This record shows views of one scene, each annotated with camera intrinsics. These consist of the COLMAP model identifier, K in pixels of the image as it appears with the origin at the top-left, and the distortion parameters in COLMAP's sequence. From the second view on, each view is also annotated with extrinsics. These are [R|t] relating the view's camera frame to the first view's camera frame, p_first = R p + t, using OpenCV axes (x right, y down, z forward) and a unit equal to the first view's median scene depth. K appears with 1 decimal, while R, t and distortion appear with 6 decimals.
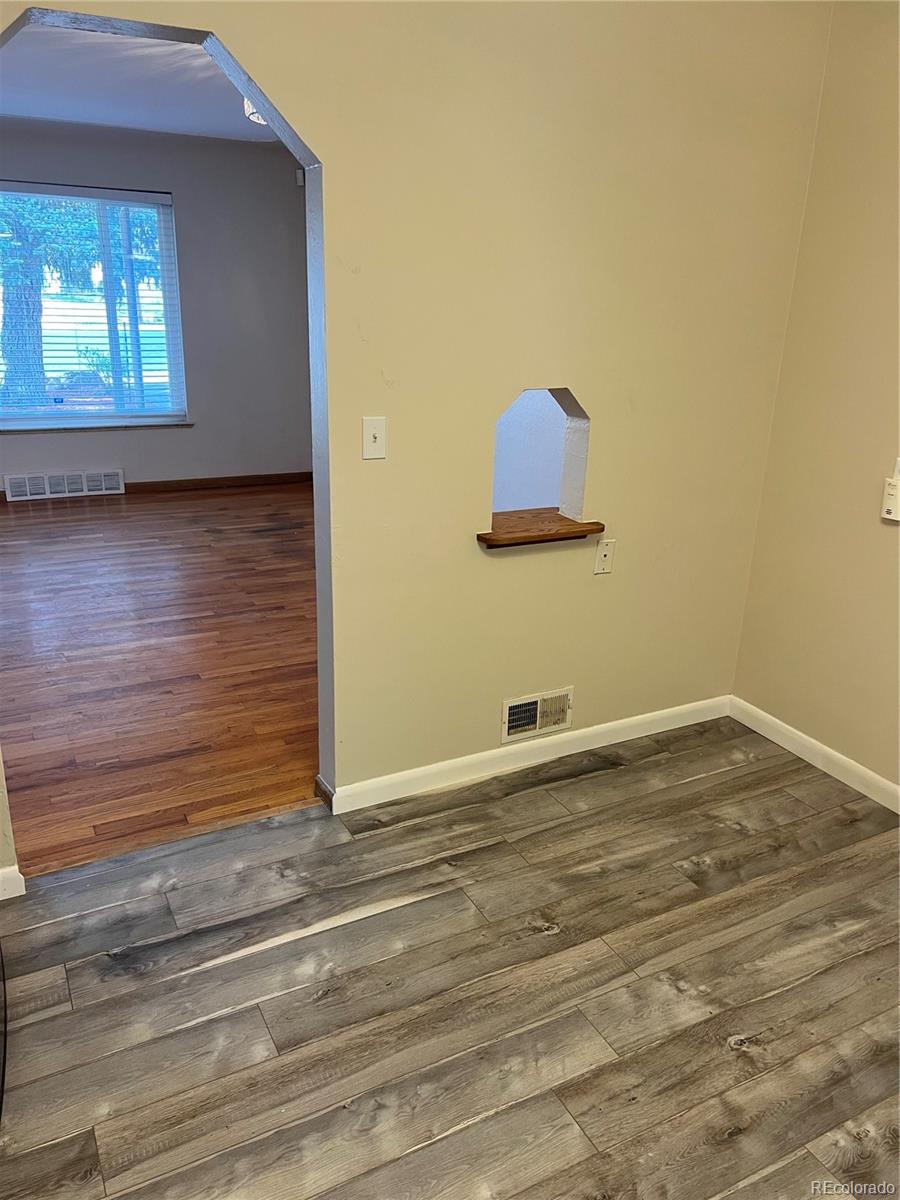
lens RADIAL K [[901.8, 0, 457.3], [0, 901.8, 595.7], [0, 0, 1]] dist [0.037619, -0.038777]
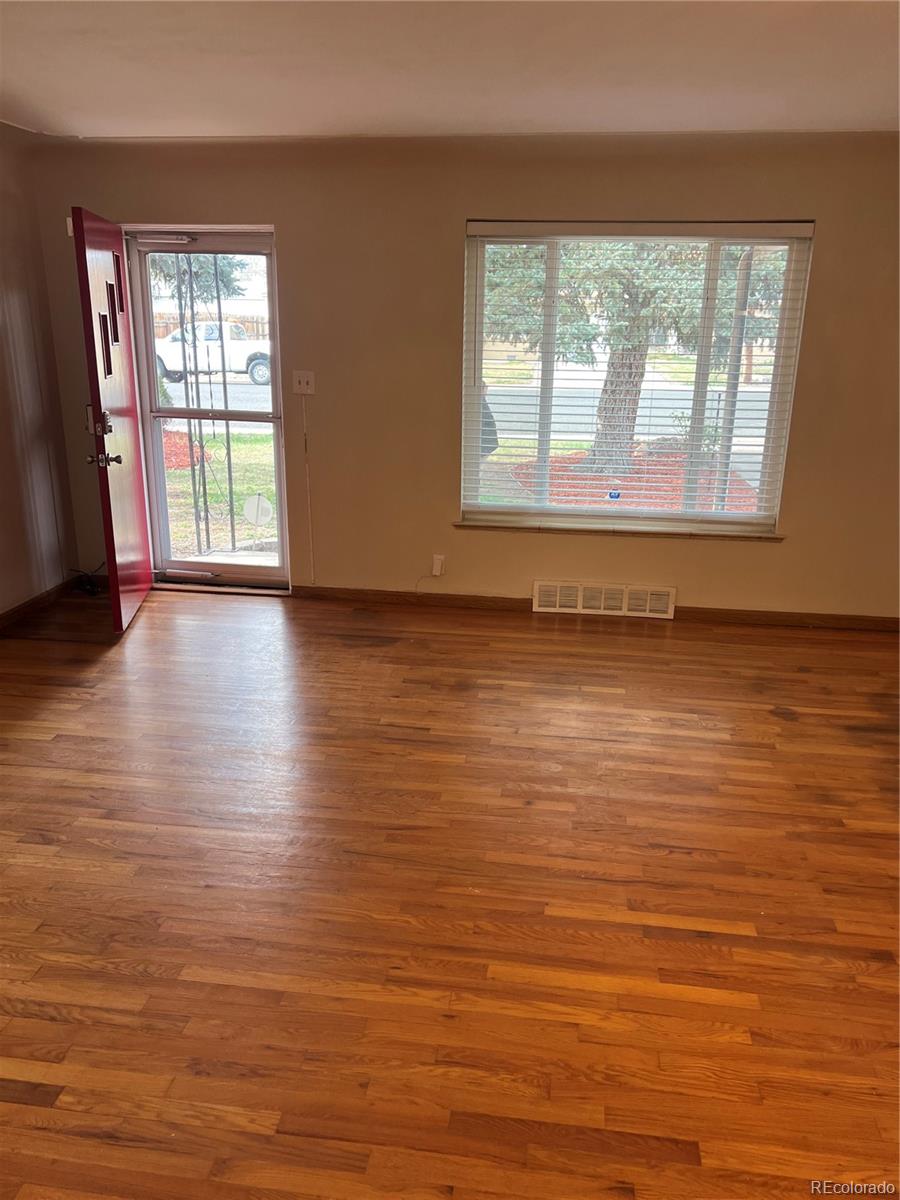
lens RADIAL K [[901.8, 0, 457.3], [0, 901.8, 595.7], [0, 0, 1]] dist [0.037619, -0.038777]
pose [[0.809782, 0.153284, -0.566354, -0.099703], [-0.186841, 0.982389, -0.001264, -0.109014], [0.556186, 0.106842, 0.824161, 0.310237]]
